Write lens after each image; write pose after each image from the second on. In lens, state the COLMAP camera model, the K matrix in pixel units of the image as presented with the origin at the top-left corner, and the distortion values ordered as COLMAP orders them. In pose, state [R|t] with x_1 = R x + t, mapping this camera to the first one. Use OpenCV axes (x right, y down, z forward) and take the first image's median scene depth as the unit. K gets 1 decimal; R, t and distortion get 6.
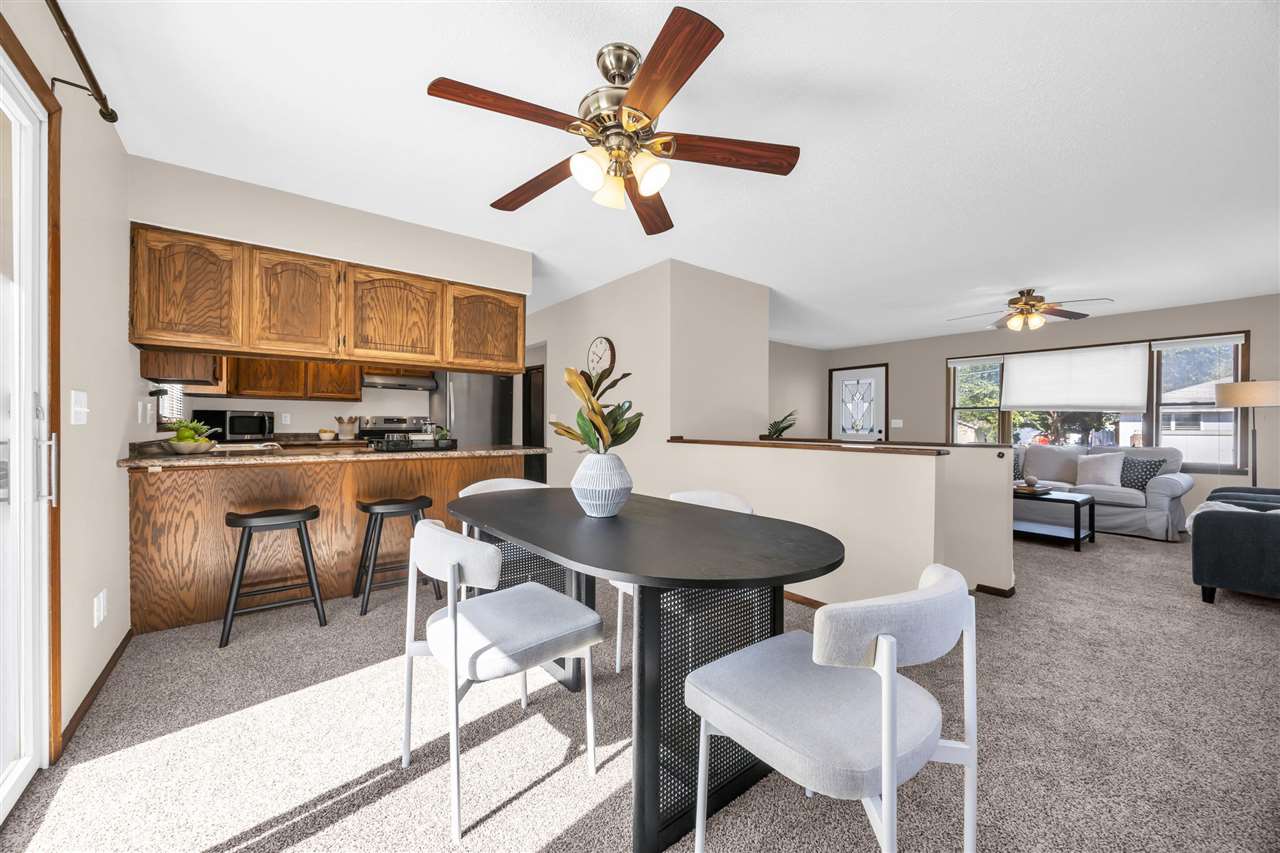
lens RADIAL K [[484.1, 0, 640.0], [0, 484.1, 426.5], [0, 0, 1]] dist [-0.000423, -0.000086]
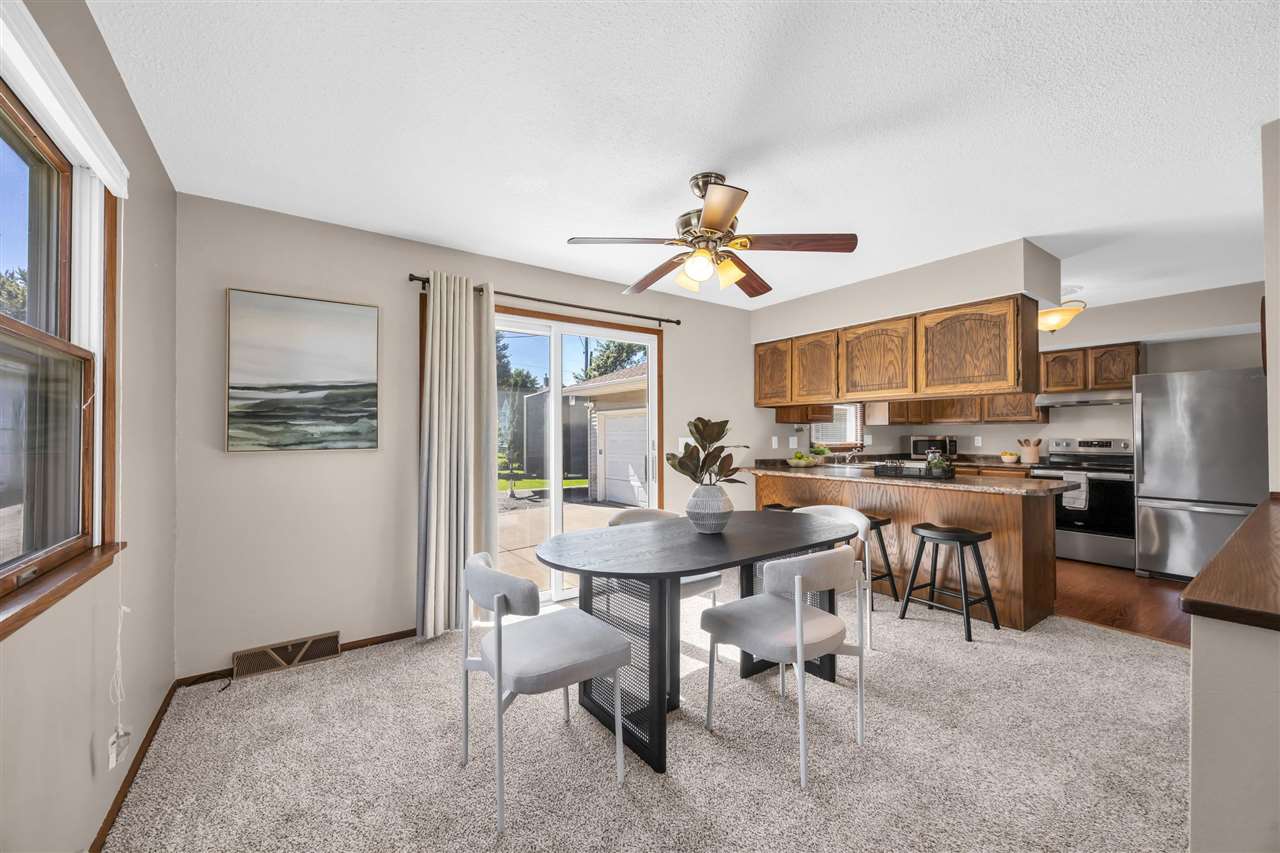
lens RADIAL K [[491.3, 0, 640.0], [0, 491.3, 426.5], [0, 0, 1]] dist [-0.001237, -0.000019]
pose [[-0.045525, -0.021665, -0.998728, 0.478421], [-0.002040, 0.999765, -0.021595, -0.027445], [0.998961, 0.001054, -0.045559, 0.330364]]
